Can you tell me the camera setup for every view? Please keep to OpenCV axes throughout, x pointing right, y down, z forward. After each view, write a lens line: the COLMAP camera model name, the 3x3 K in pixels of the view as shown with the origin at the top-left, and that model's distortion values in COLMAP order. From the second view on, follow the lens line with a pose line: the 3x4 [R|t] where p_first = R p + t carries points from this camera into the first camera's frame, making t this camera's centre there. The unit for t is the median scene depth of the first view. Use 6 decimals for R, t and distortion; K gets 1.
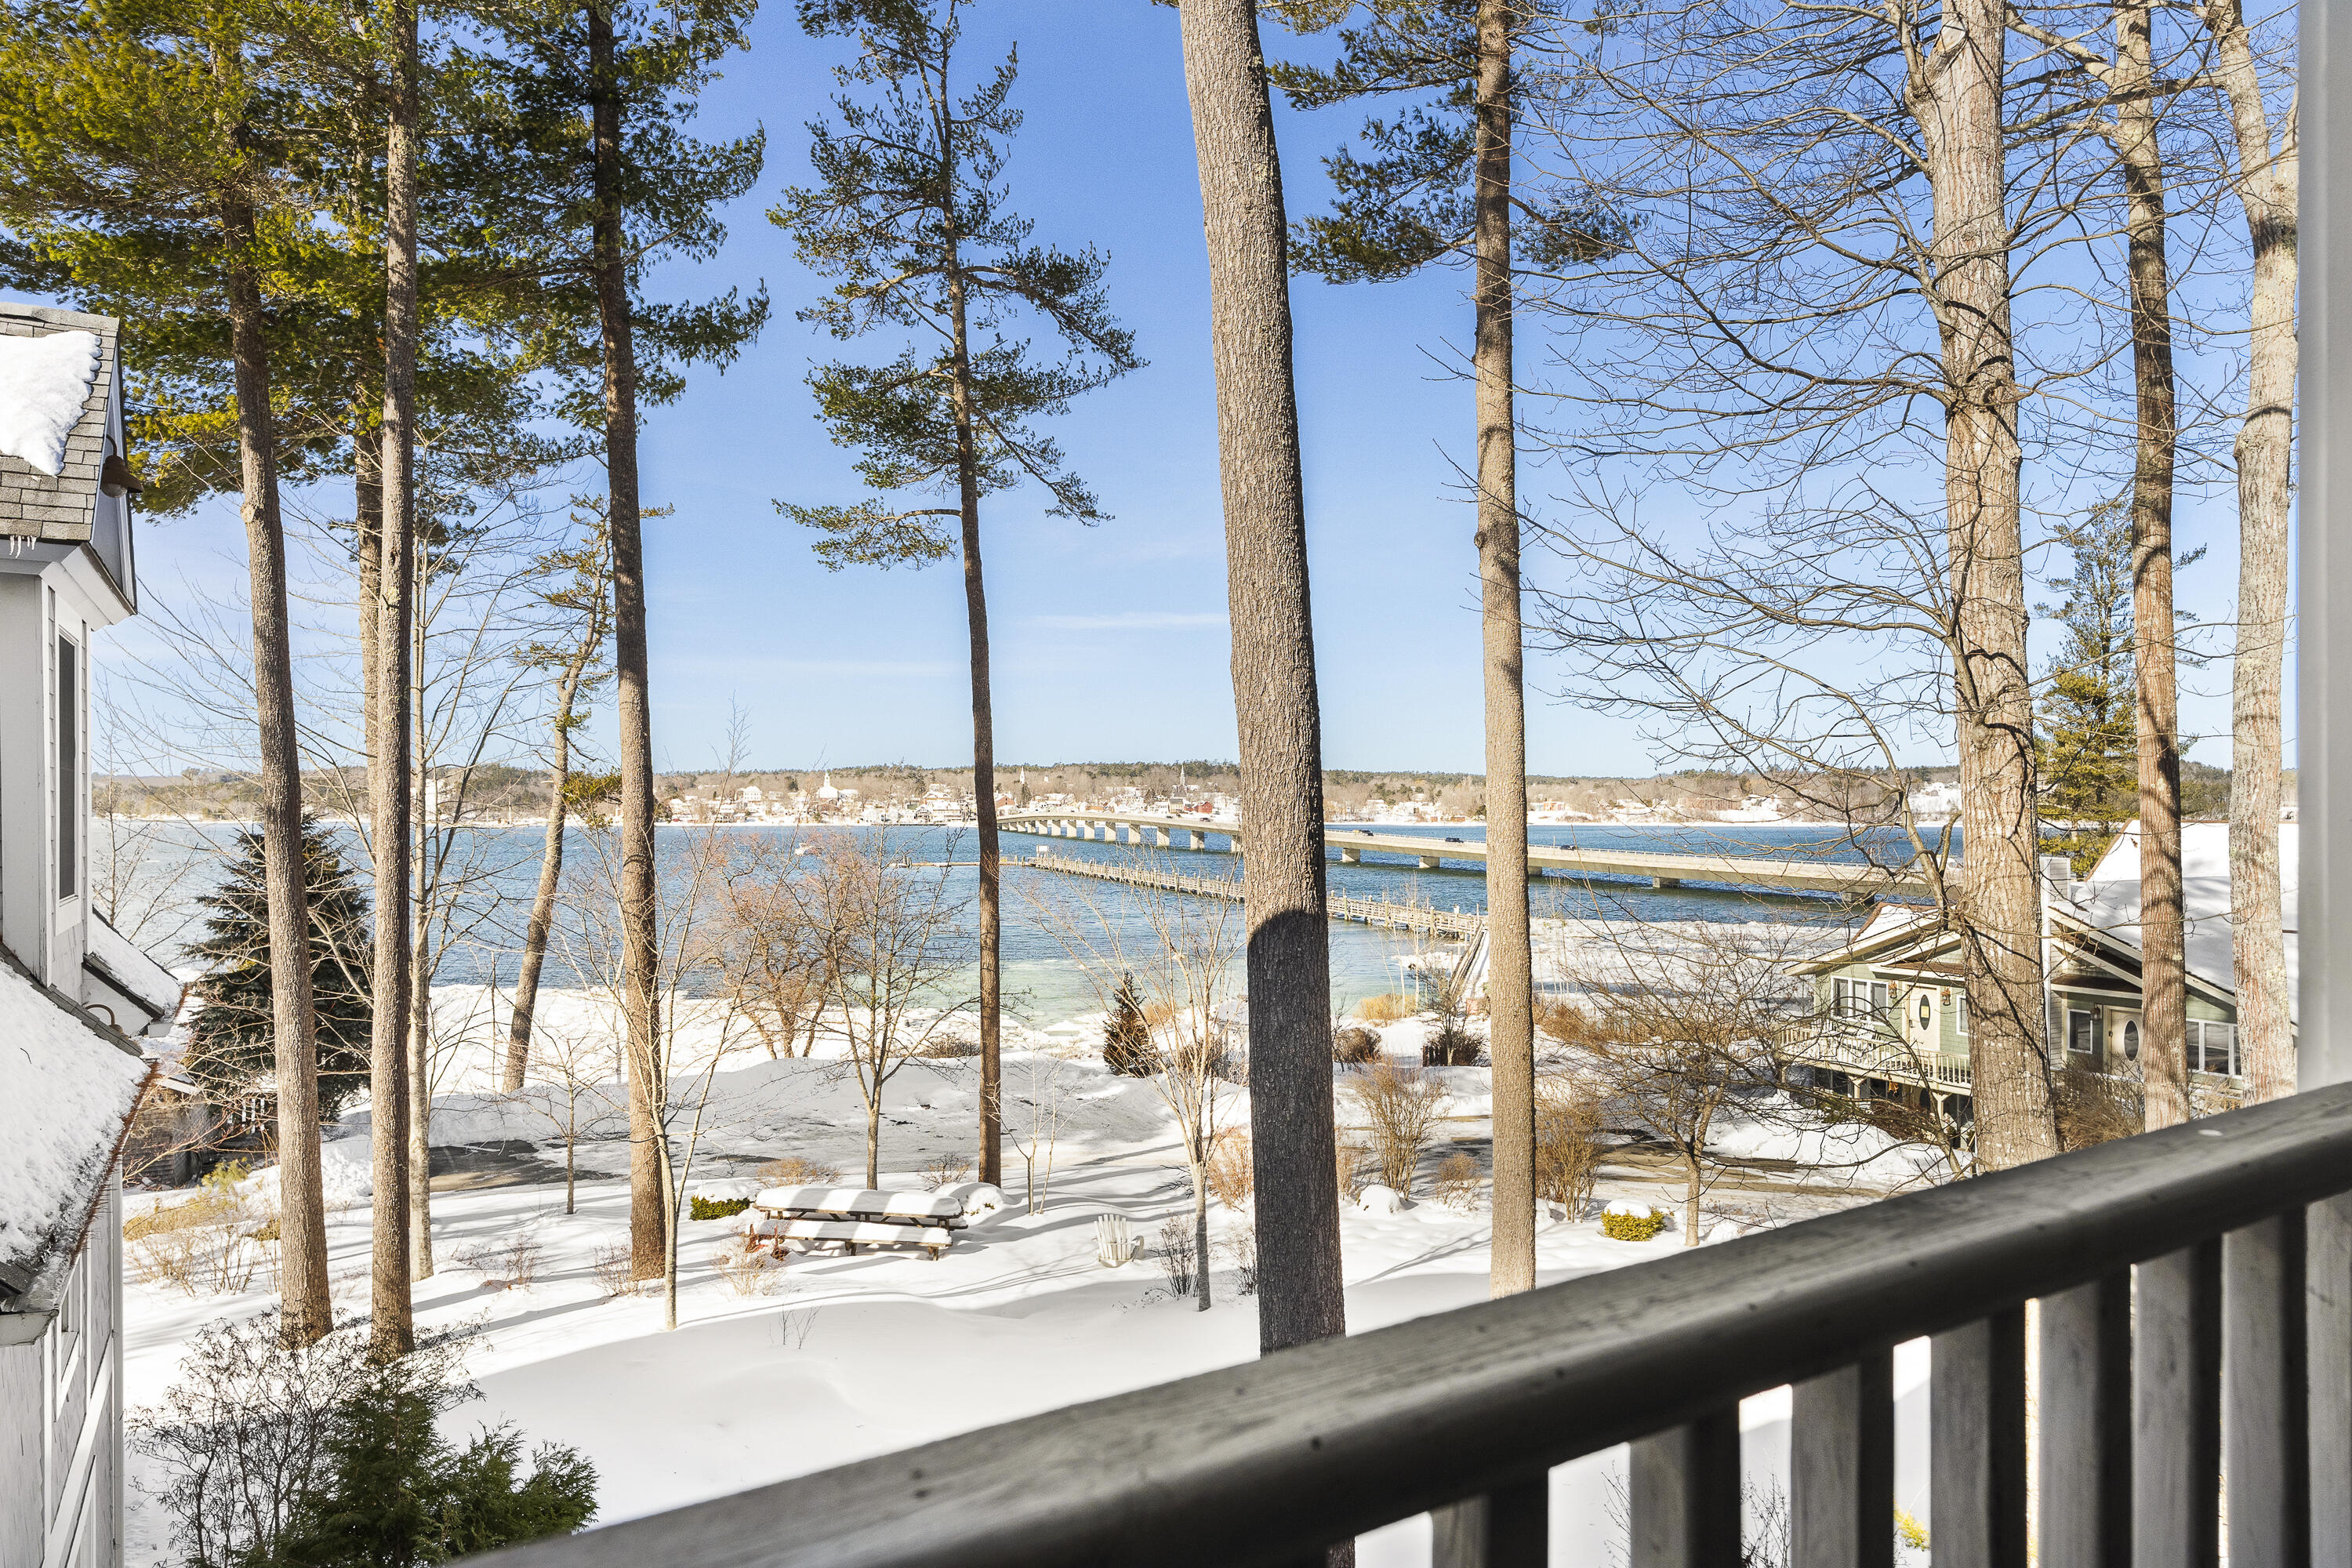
lens RADIAL K [[1429.2, 0, 1174.7], [0, 1429.2, 812.7], [0, 0, 1]] dist [0.002826, 0.000935]
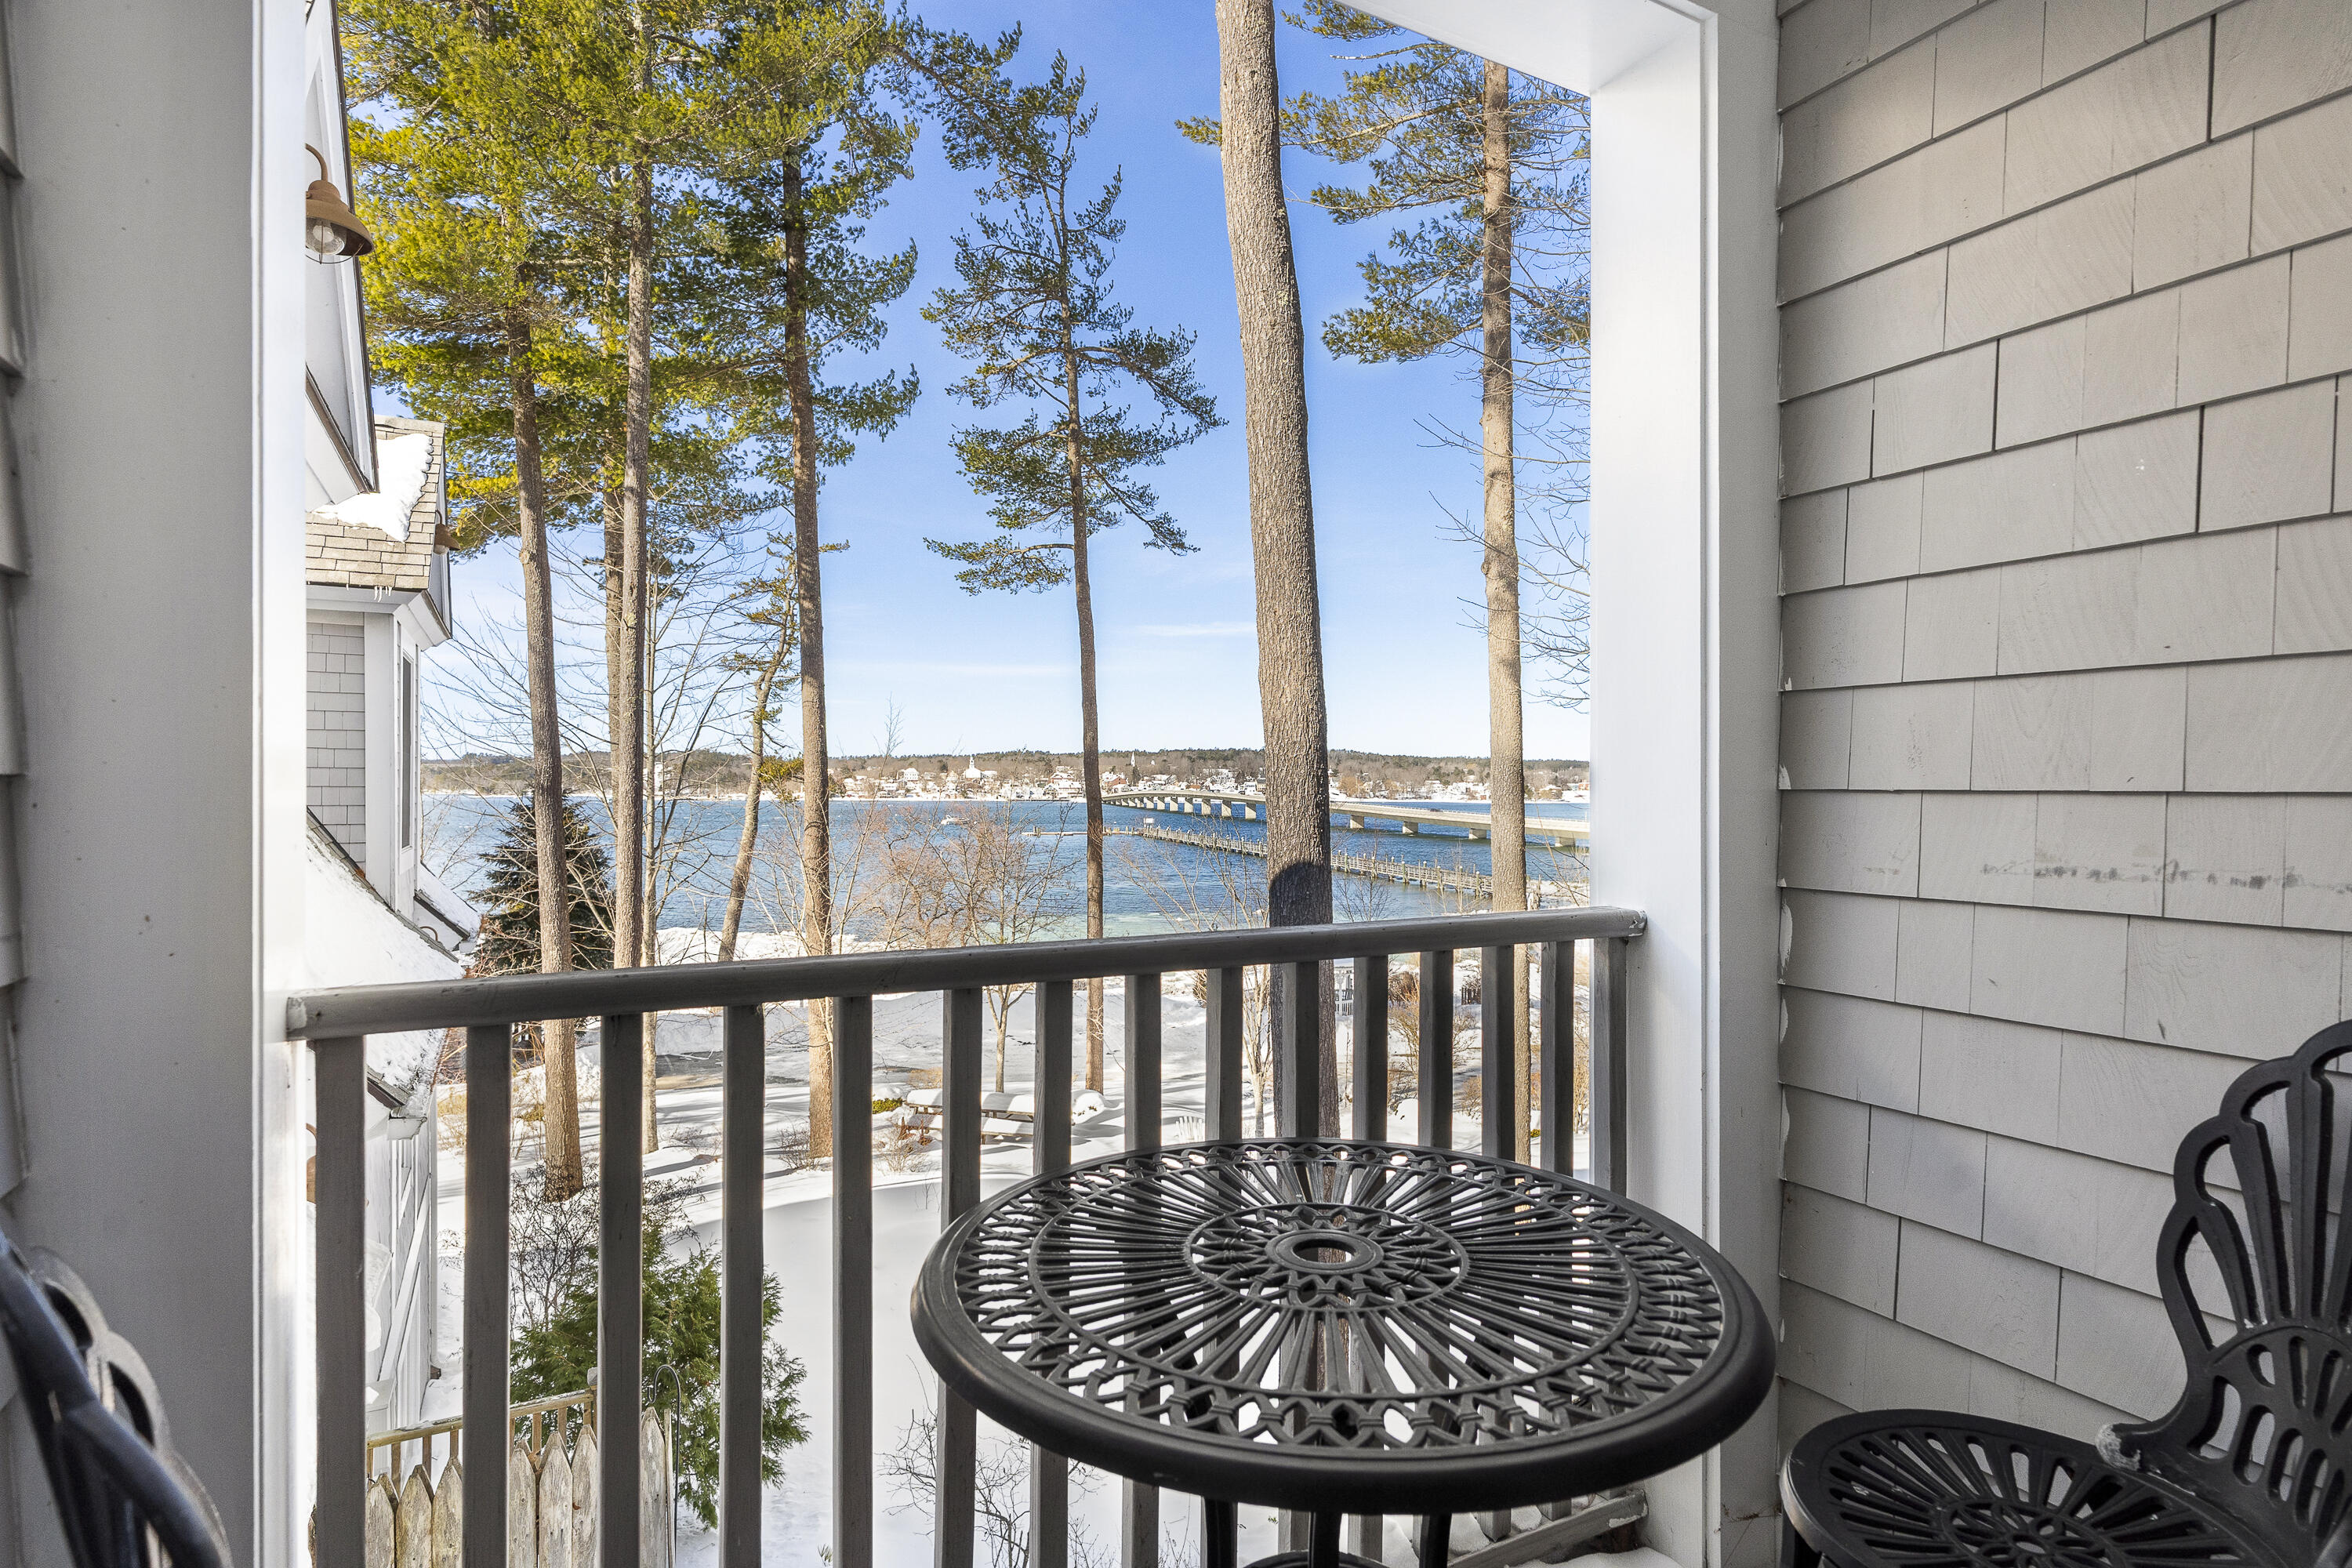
lens RADIAL K [[1203.4, 0, 1176.0], [0, 1203.4, 784.0], [0, 0, 1]] dist [-0.002149, -0.000232]
pose [[0.997490, 0.003153, -0.070741, 0.015564], [-0.003576, 0.999977, -0.005845, 0.000979], [0.070721, 0.006084, 0.997478, -0.035522]]
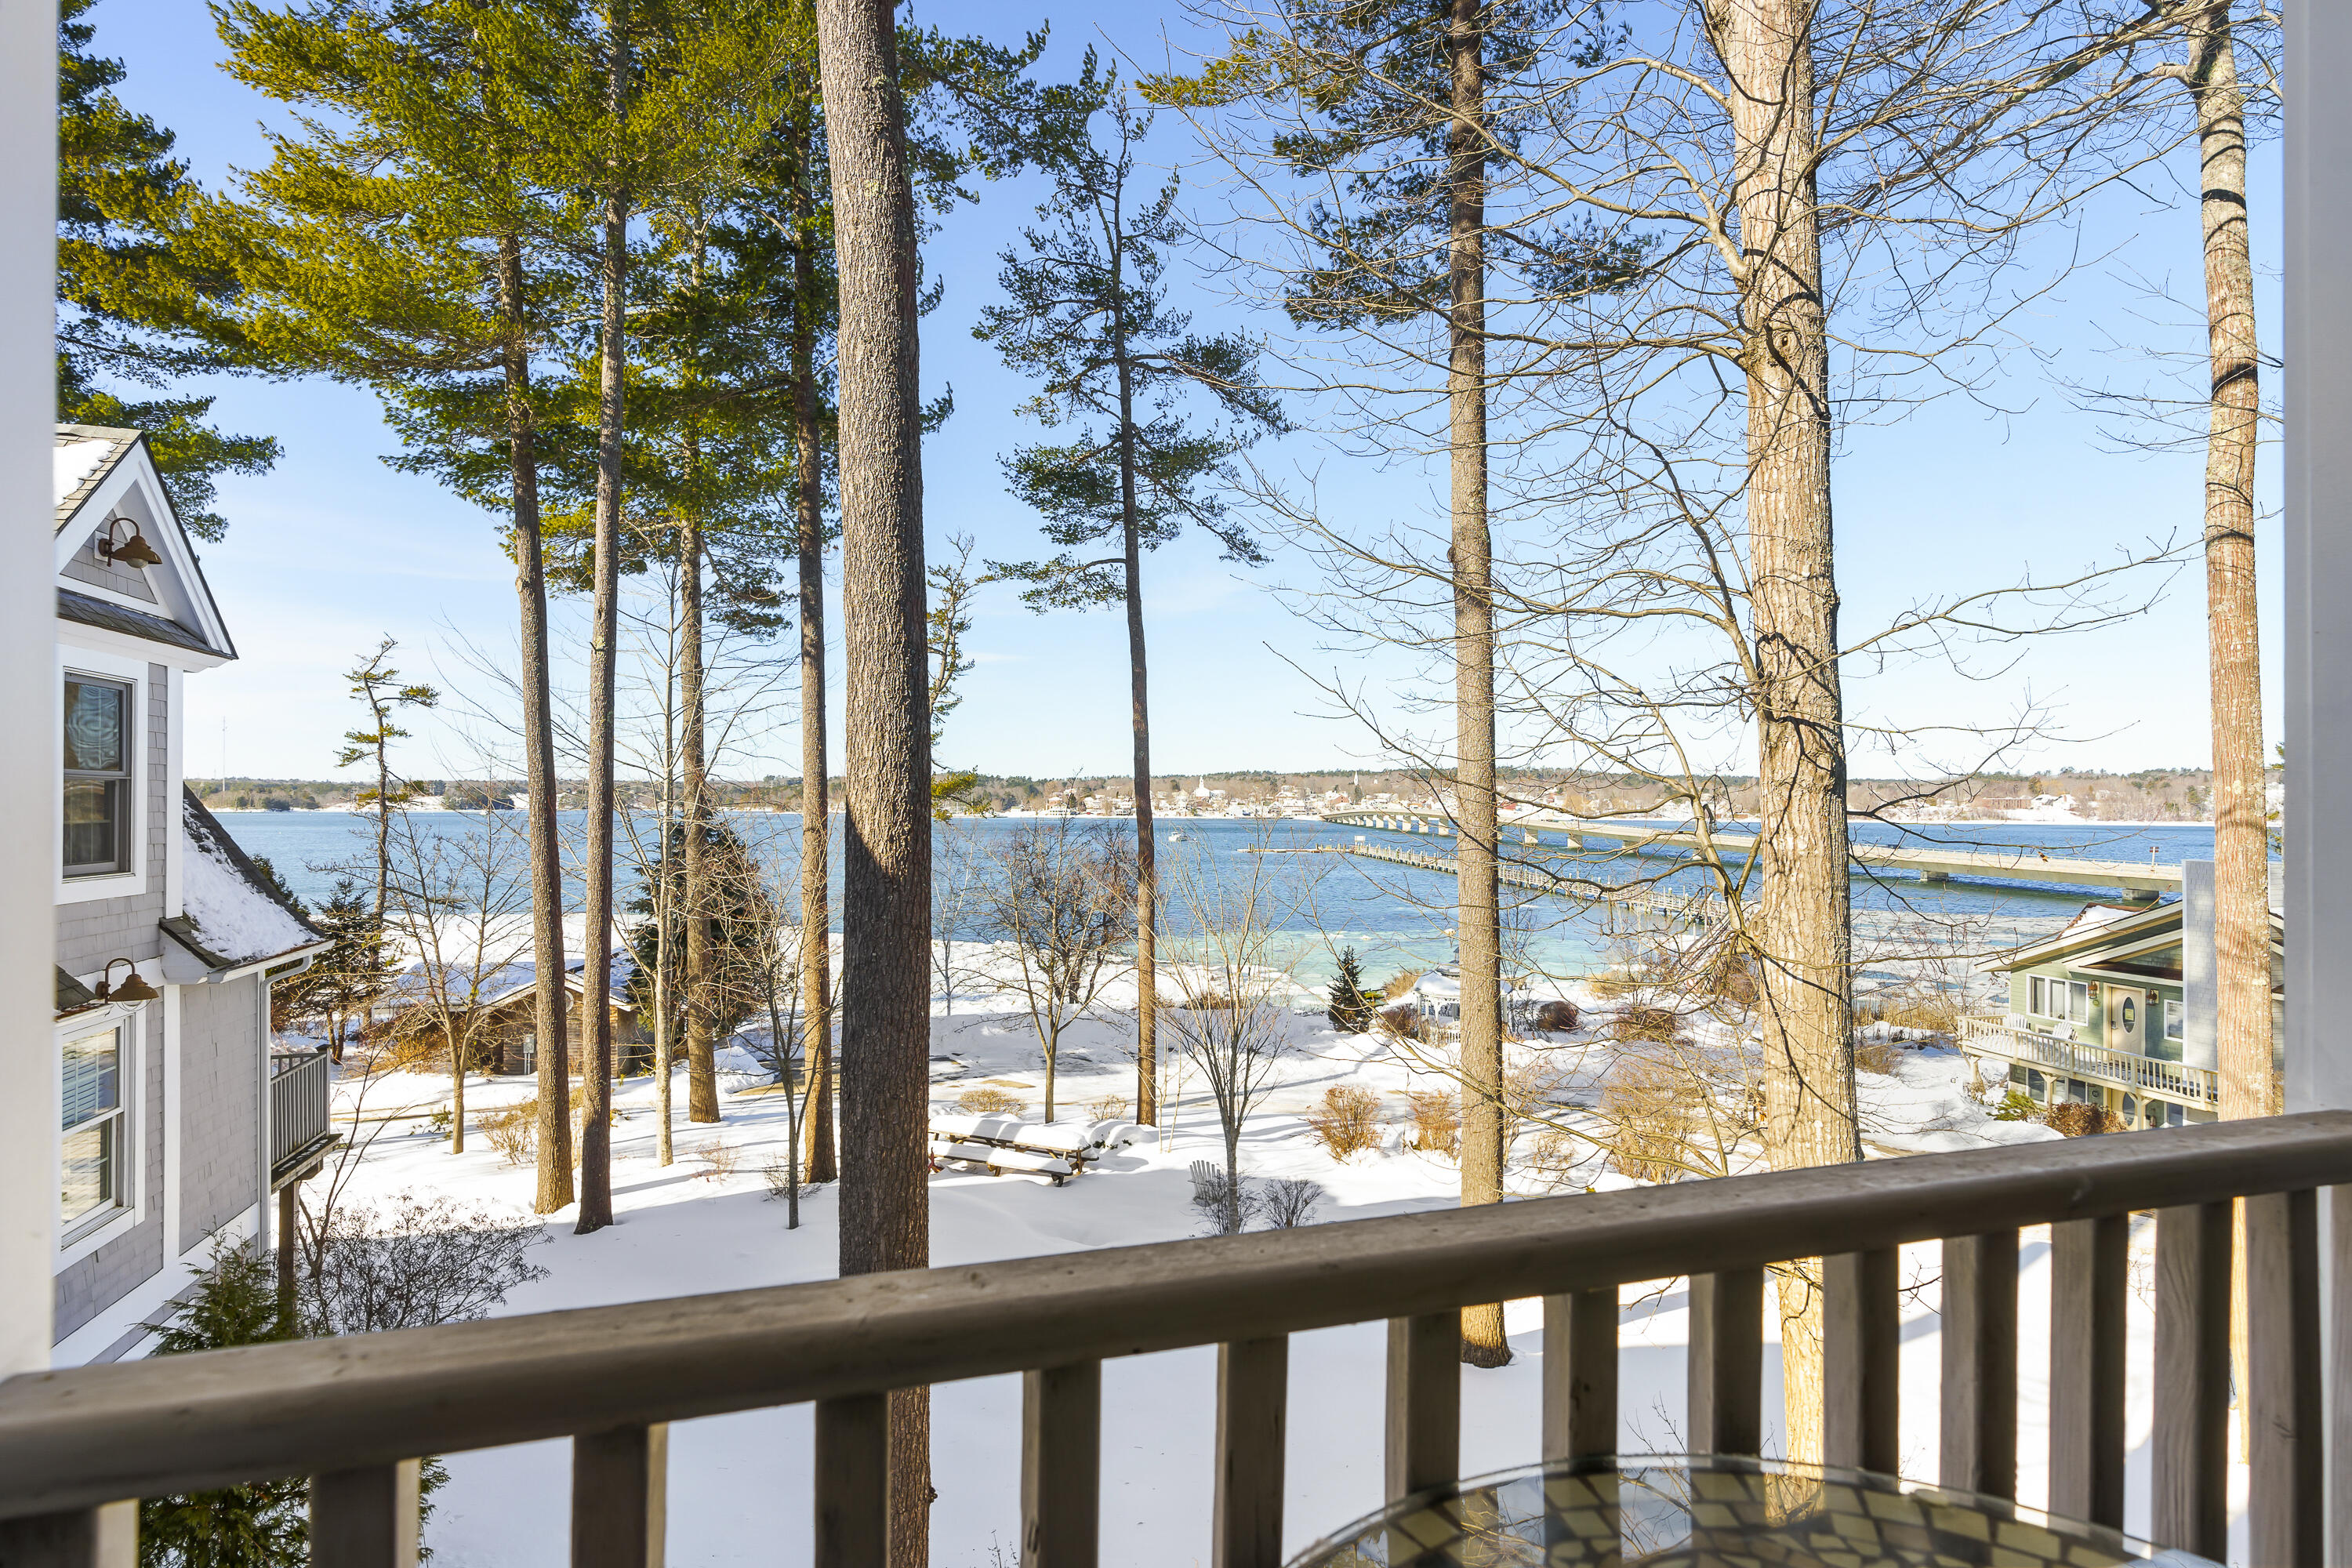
lens RADIAL K [[1145.9, 0, 1179.9], [0, 1145.9, 800.5], [0, 0, 1]] dist [0.004252, 0.000669]
pose [[0.965261, 0.002842, -0.261273, 0.181242], [-0.004726, 0.999967, -0.006580, -0.002398], [0.261246, 0.007586, 0.965243, 0.100516]]
